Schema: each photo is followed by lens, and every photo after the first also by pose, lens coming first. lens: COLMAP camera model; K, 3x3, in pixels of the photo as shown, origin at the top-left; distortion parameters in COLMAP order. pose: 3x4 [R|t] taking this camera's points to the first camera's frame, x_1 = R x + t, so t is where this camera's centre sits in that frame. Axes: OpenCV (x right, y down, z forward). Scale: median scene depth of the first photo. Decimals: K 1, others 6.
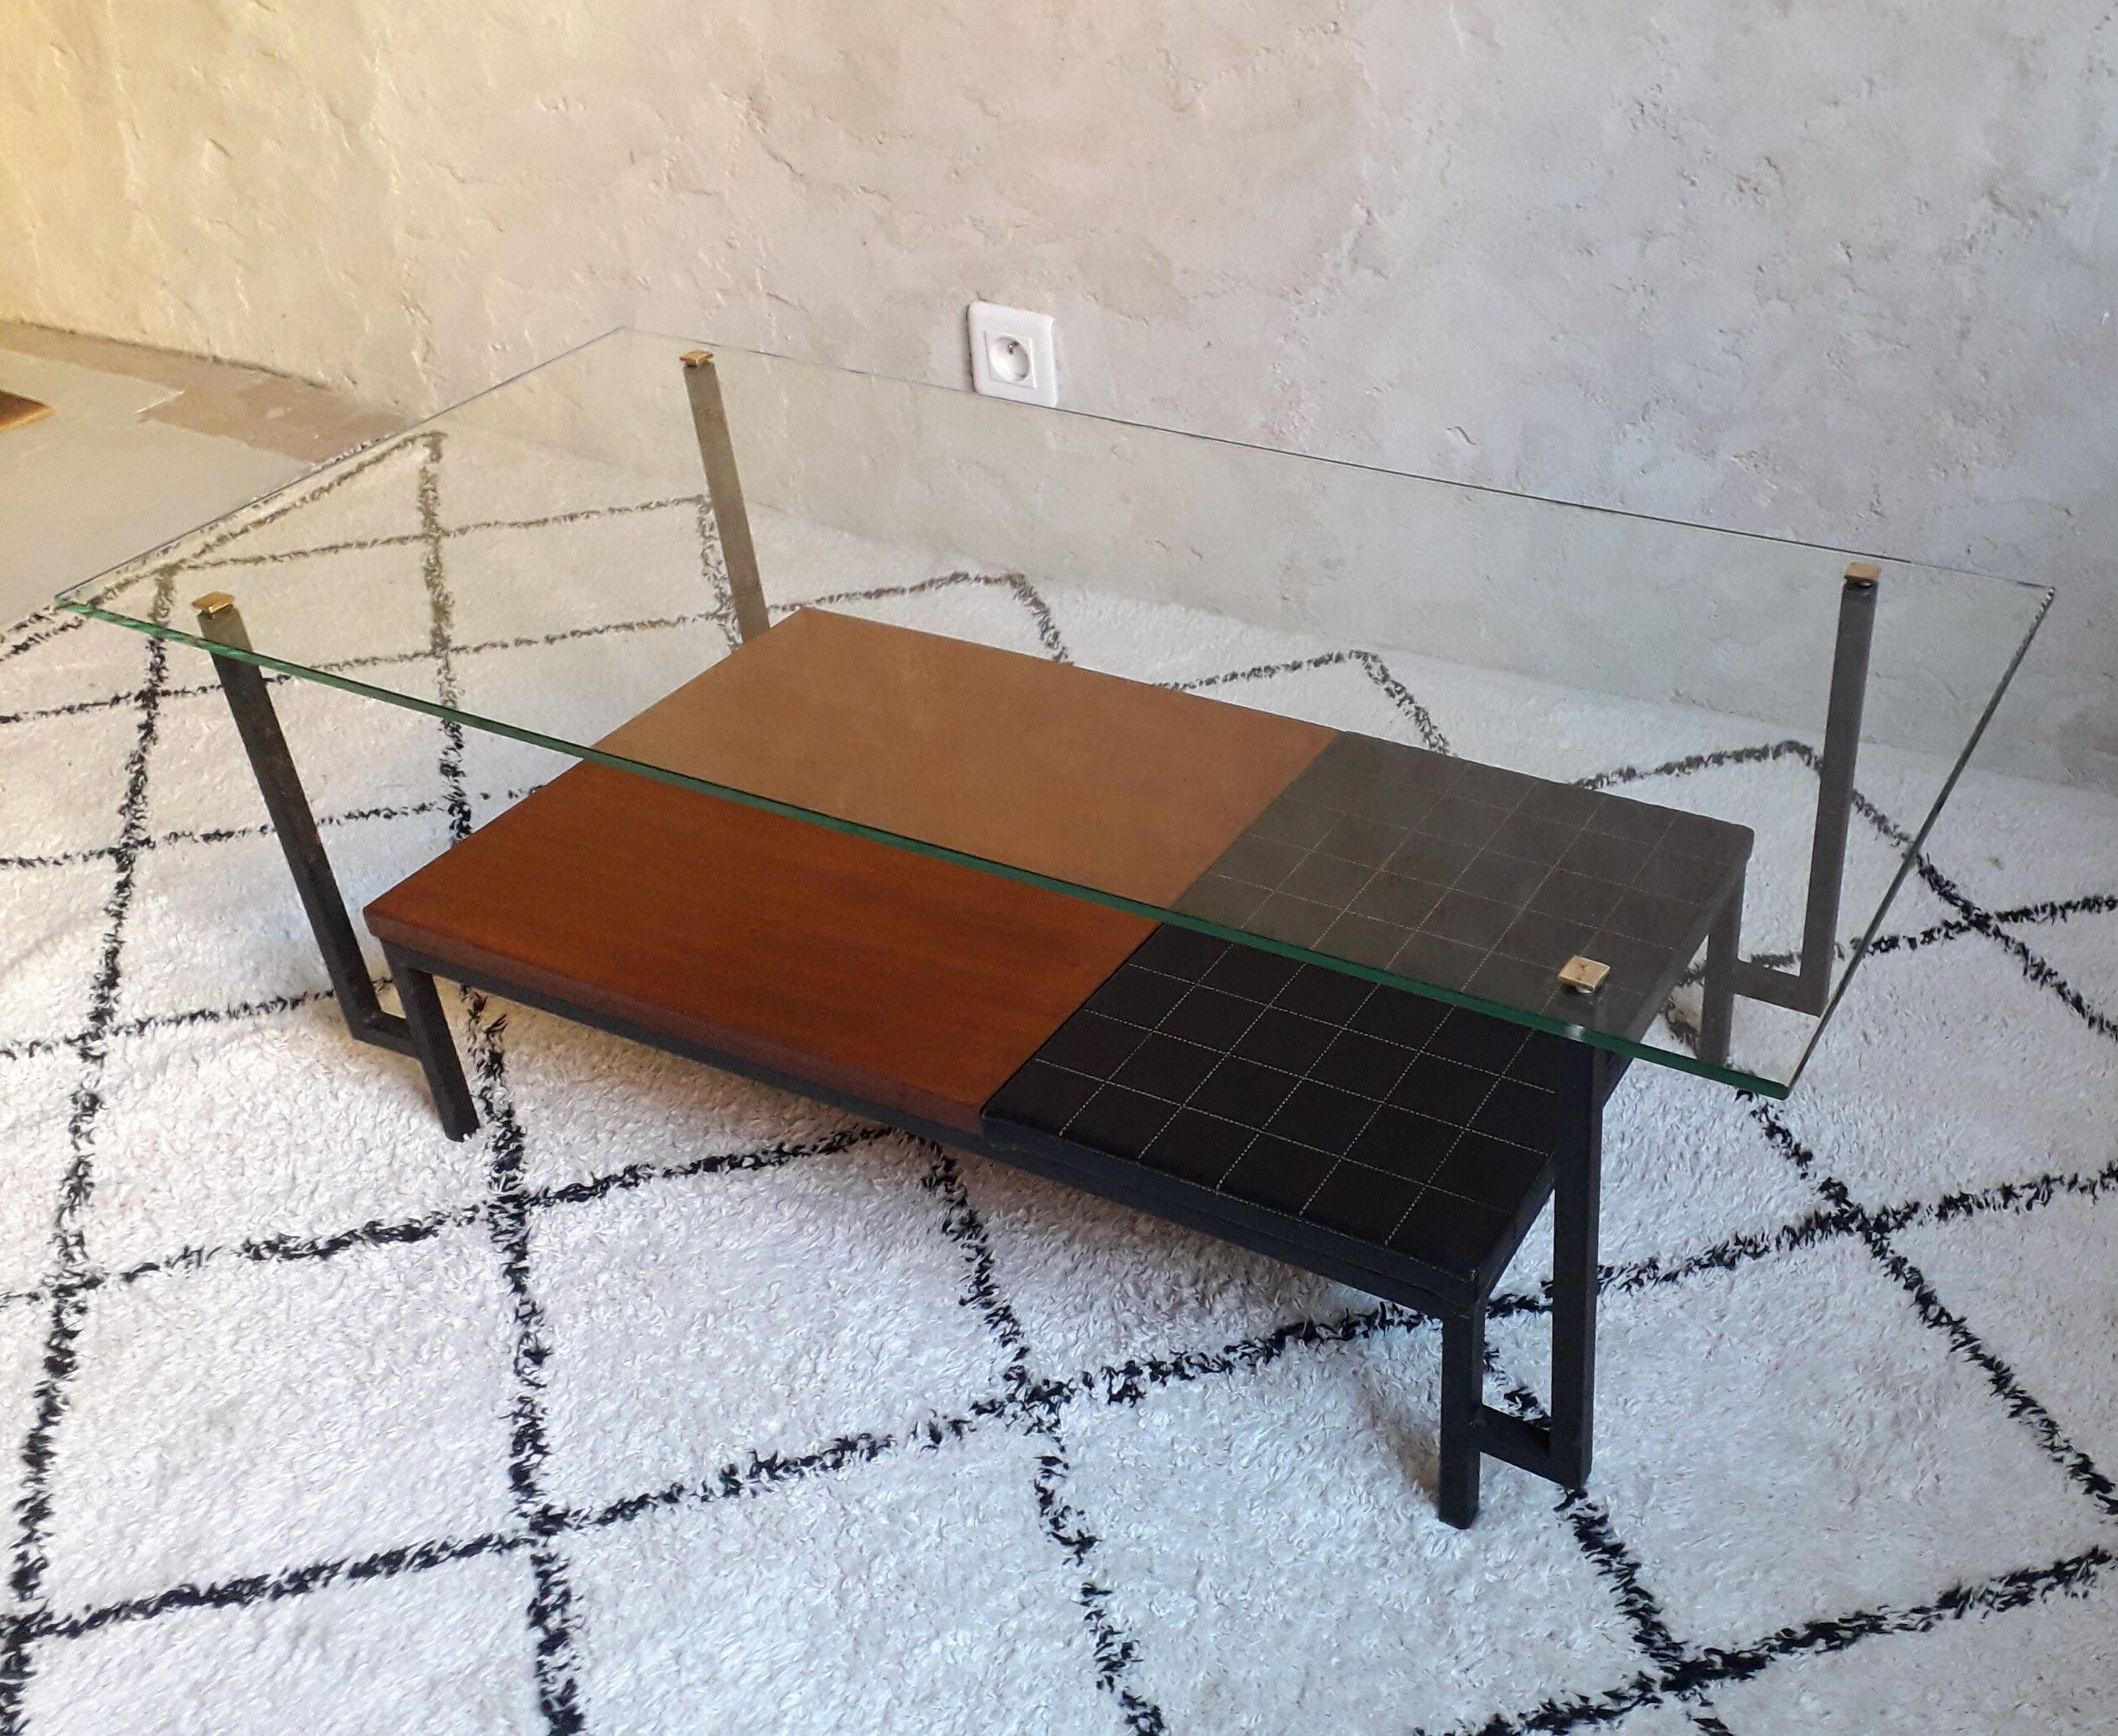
lens RADIAL K [[2157.3, 0, 1339.4], [0, 2157.3, 815.3], [0, 0, 1]] dist [0.025446, 0.000000]
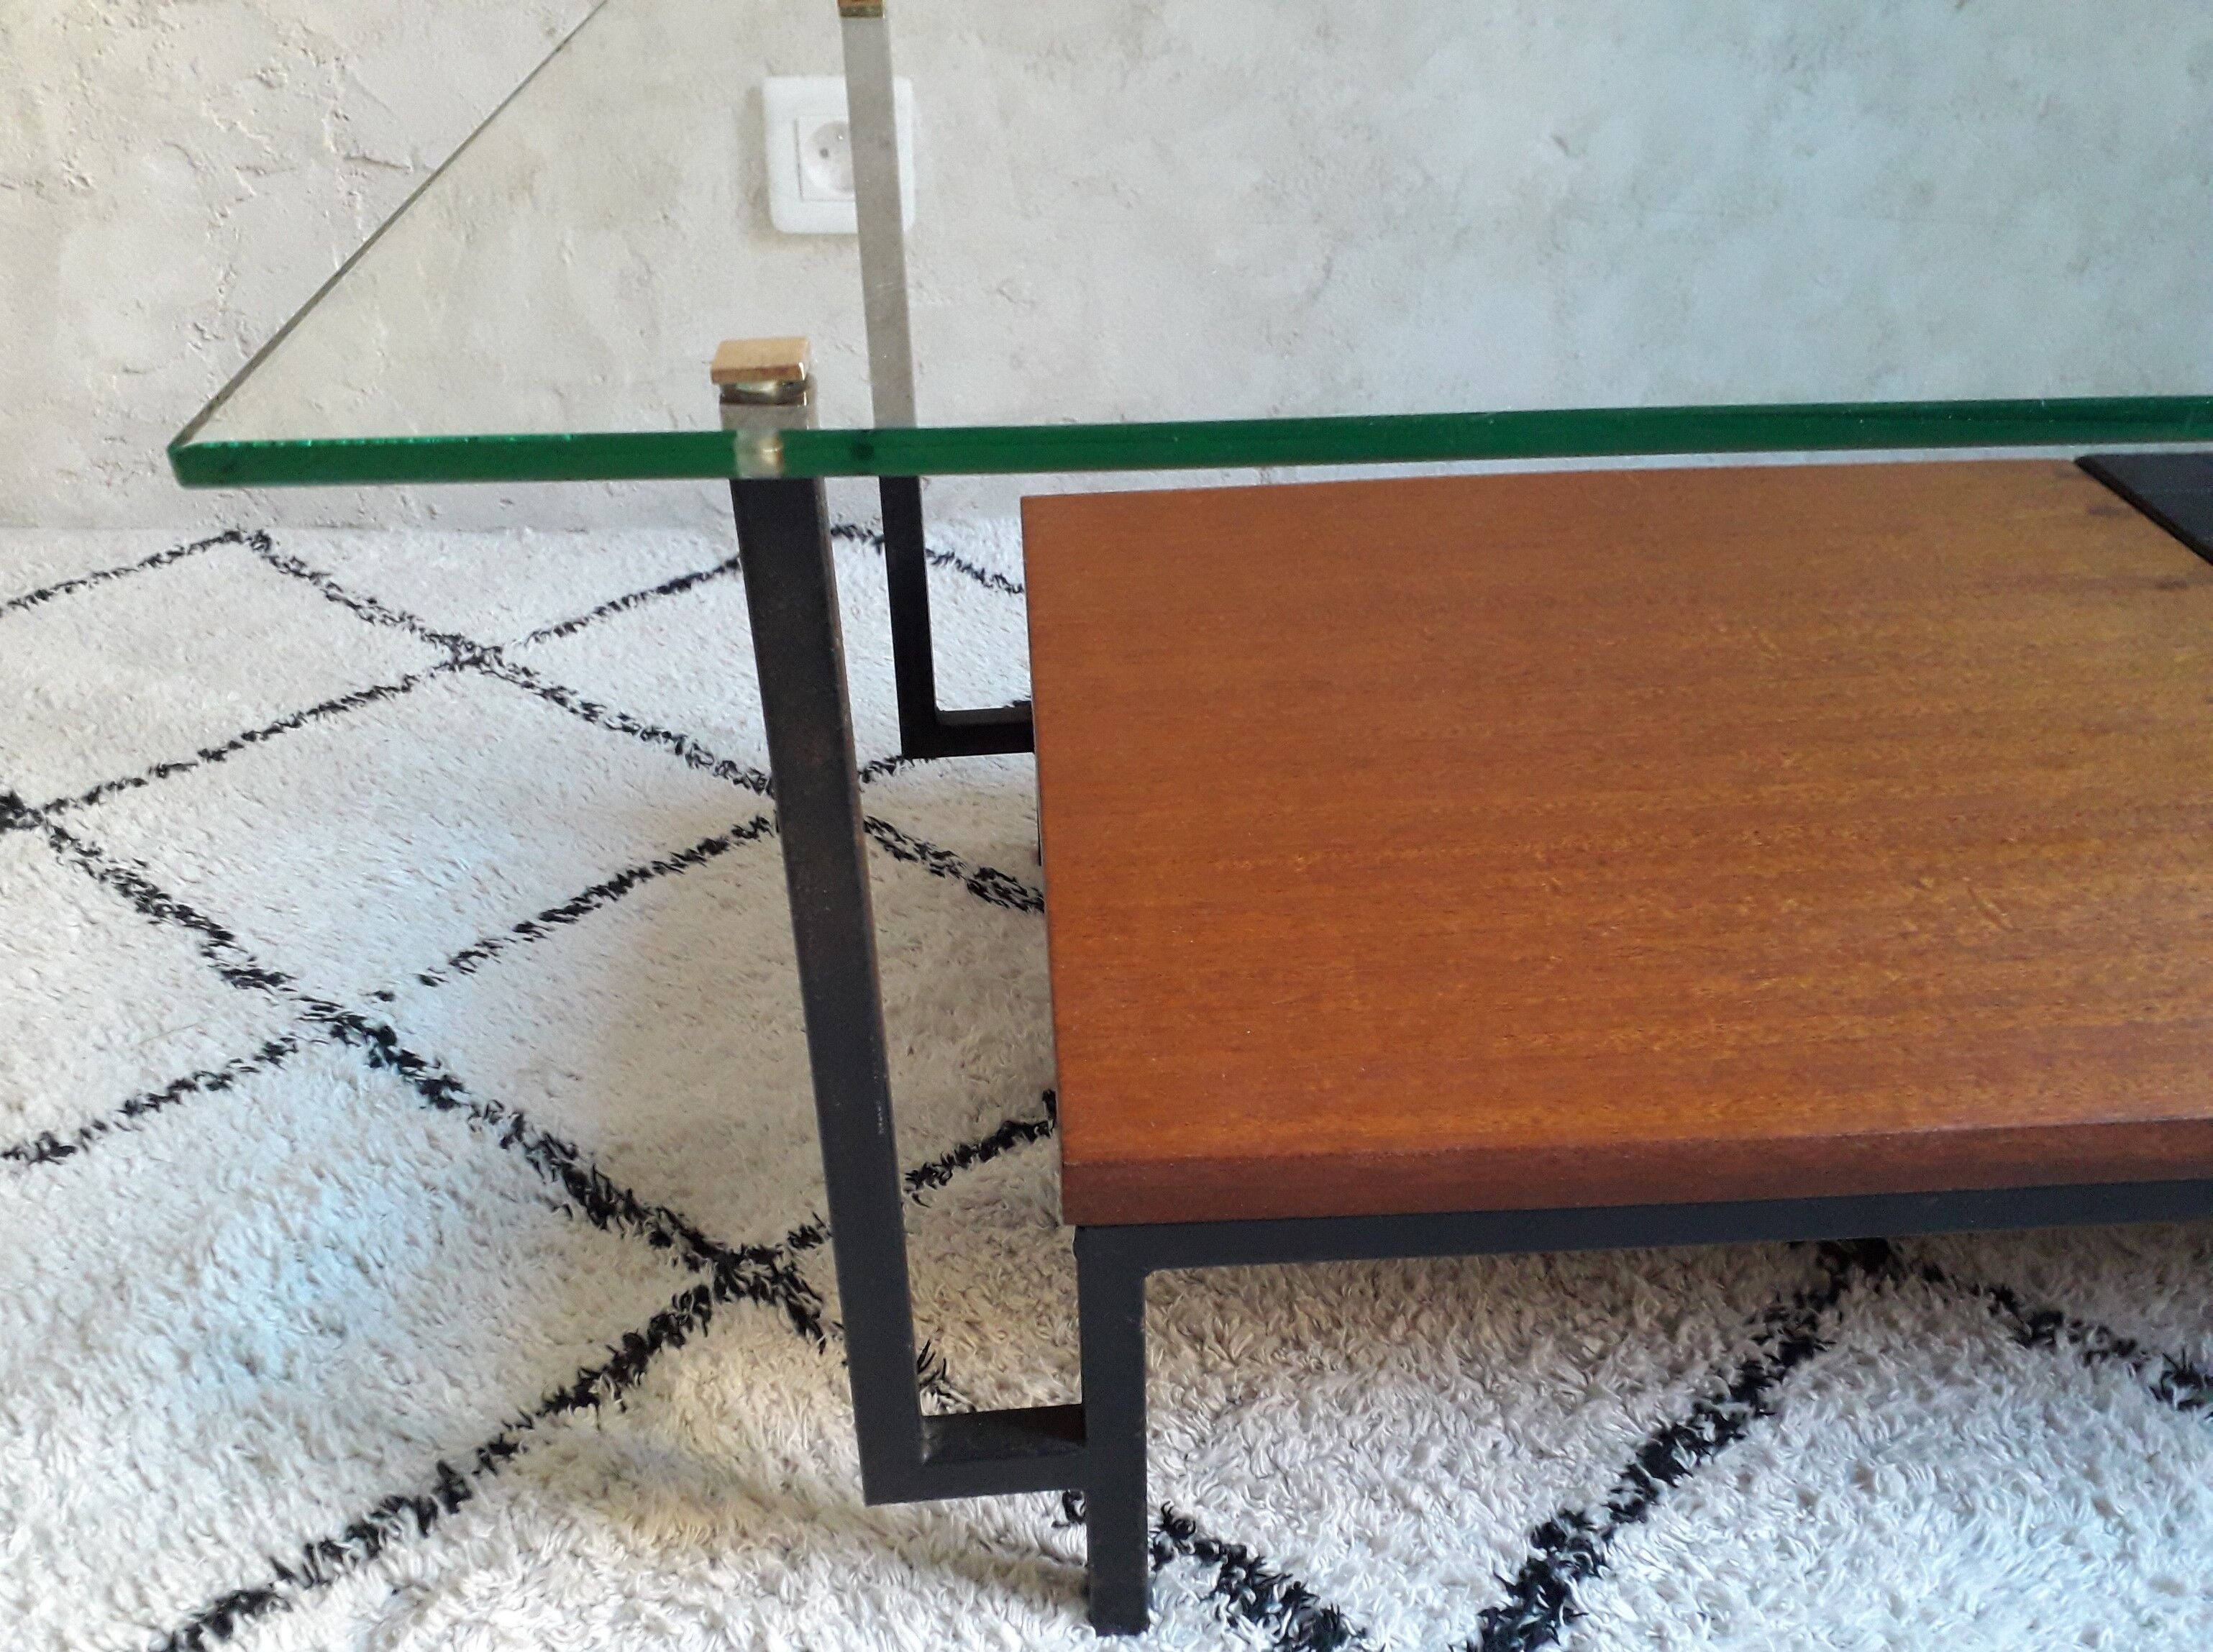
lens RADIAL K [[1951.2, 0, 1112.4], [0, 1951.2, 768.5], [0, 0, 1]] dist [0.043632, -0.056357]
pose [[0.870302, -0.231487, 0.434728, -0.587581], [0.251510, 0.967783, 0.011822, -0.031584], [-0.423459, 0.099050, 0.900484, 0.663464]]
